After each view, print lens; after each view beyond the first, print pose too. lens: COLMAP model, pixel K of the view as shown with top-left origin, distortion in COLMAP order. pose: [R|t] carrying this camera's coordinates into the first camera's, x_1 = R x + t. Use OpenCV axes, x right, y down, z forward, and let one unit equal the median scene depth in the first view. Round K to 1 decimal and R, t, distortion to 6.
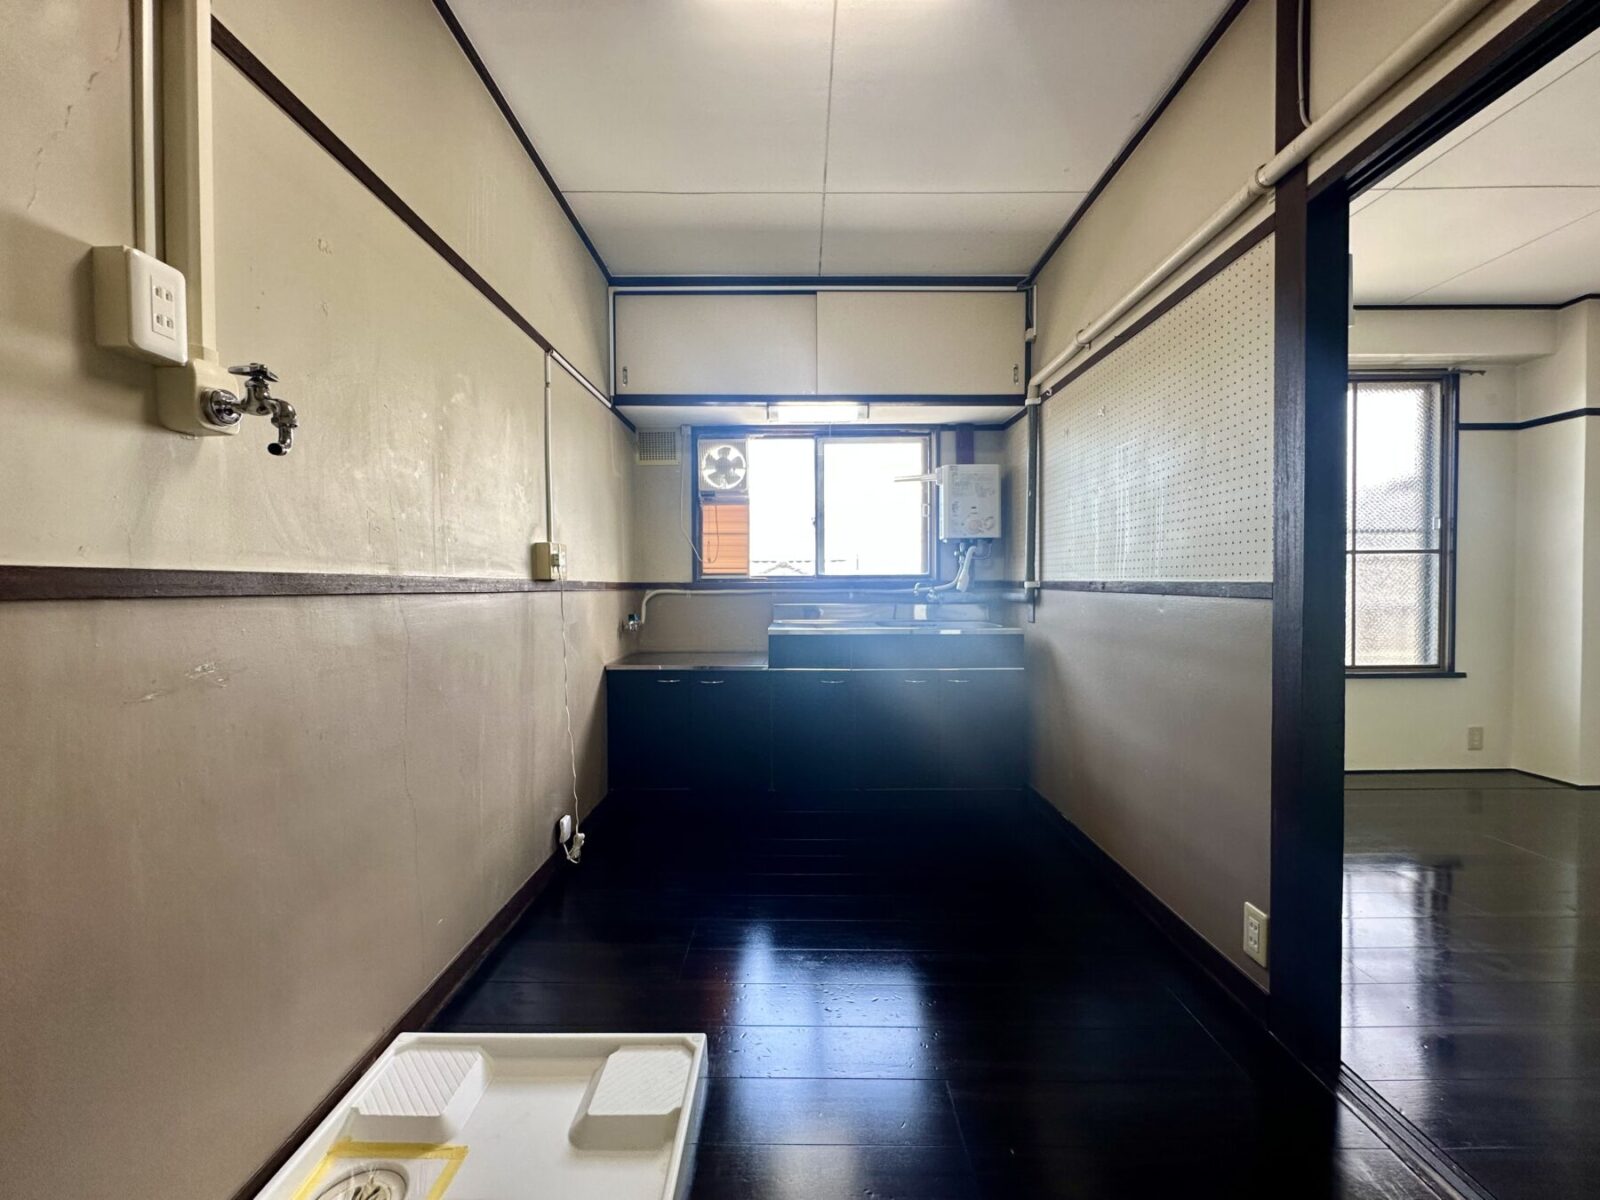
lens RADIAL K [[641.4, 0, 798.7], [0, 641.4, 596.1], [0, 0, 1]] dist [-0.003868, 0.000115]
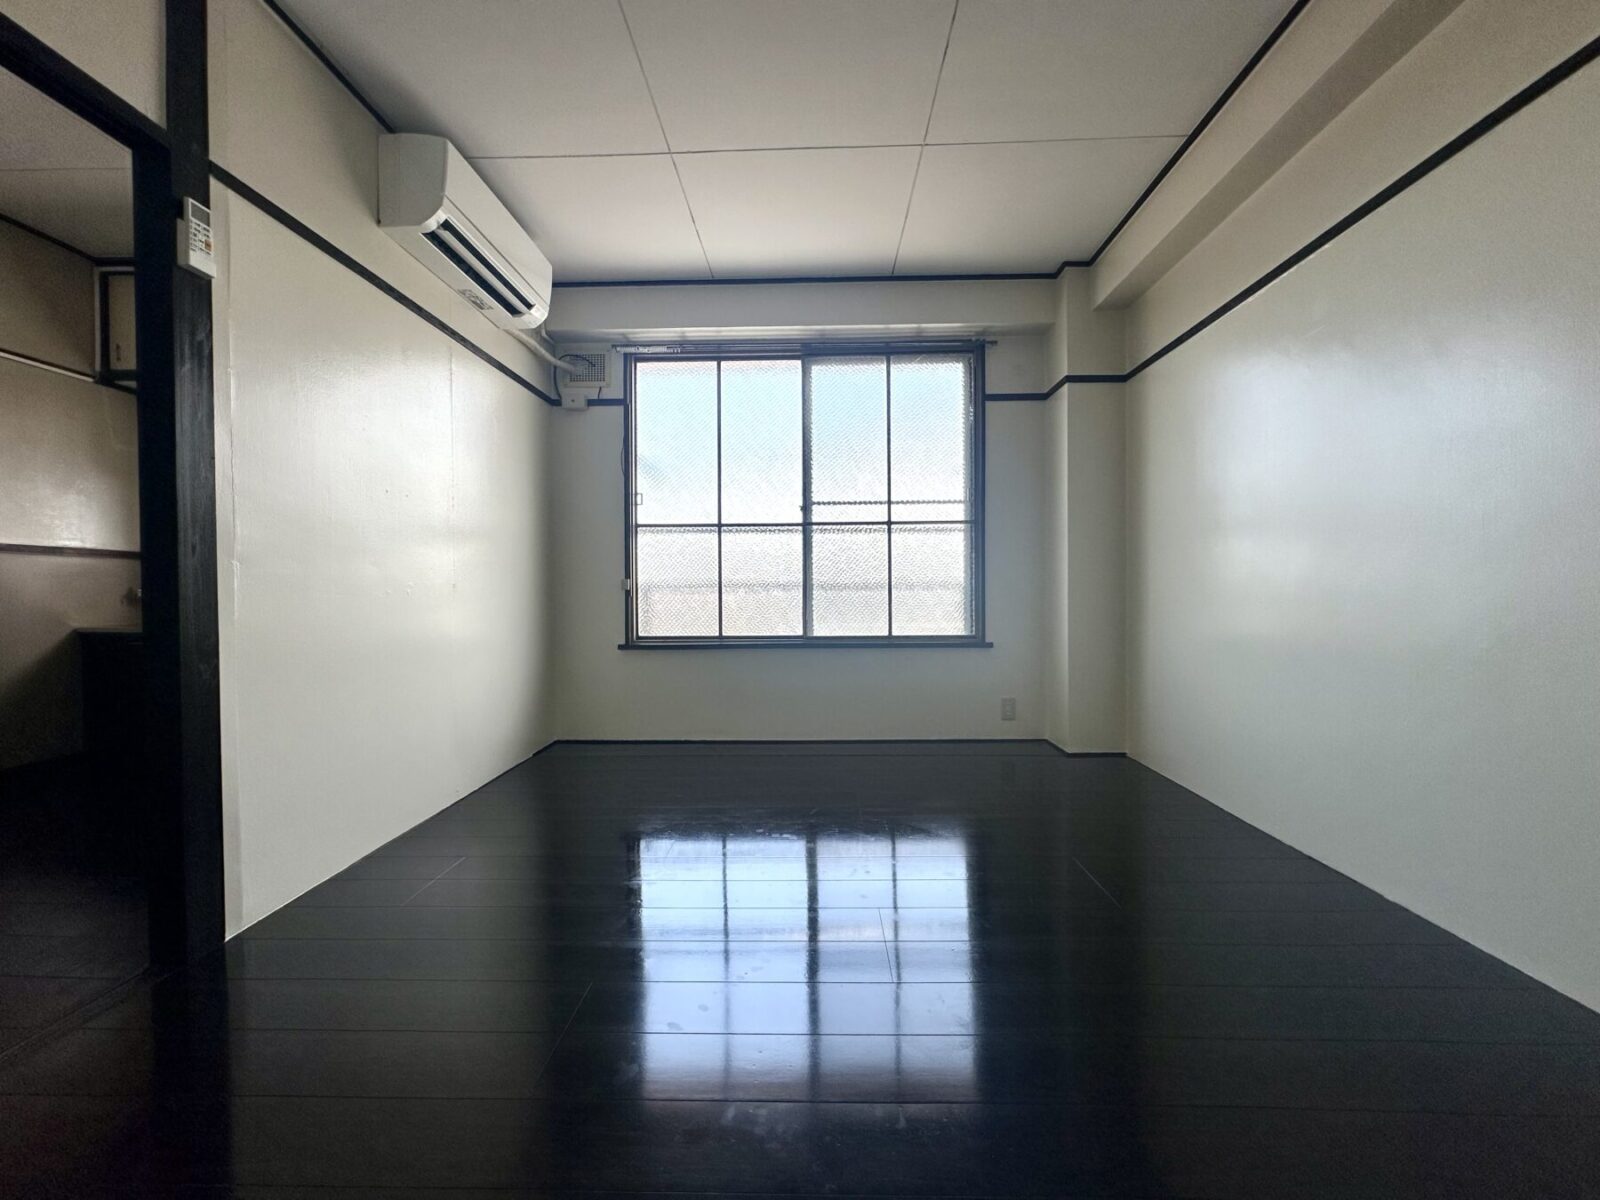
lens RADIAL K [[641.4, 0, 802.2], [0, 641.4, 596.9], [0, 0, 1]] dist [-0.003868, 0.000115]
pose [[0.999732, -0.001026, -0.023134, 0.765626], [0.000624, 0.999849, -0.017395, 0.065757], [0.023148, 0.017376, 0.999581, -0.007897]]
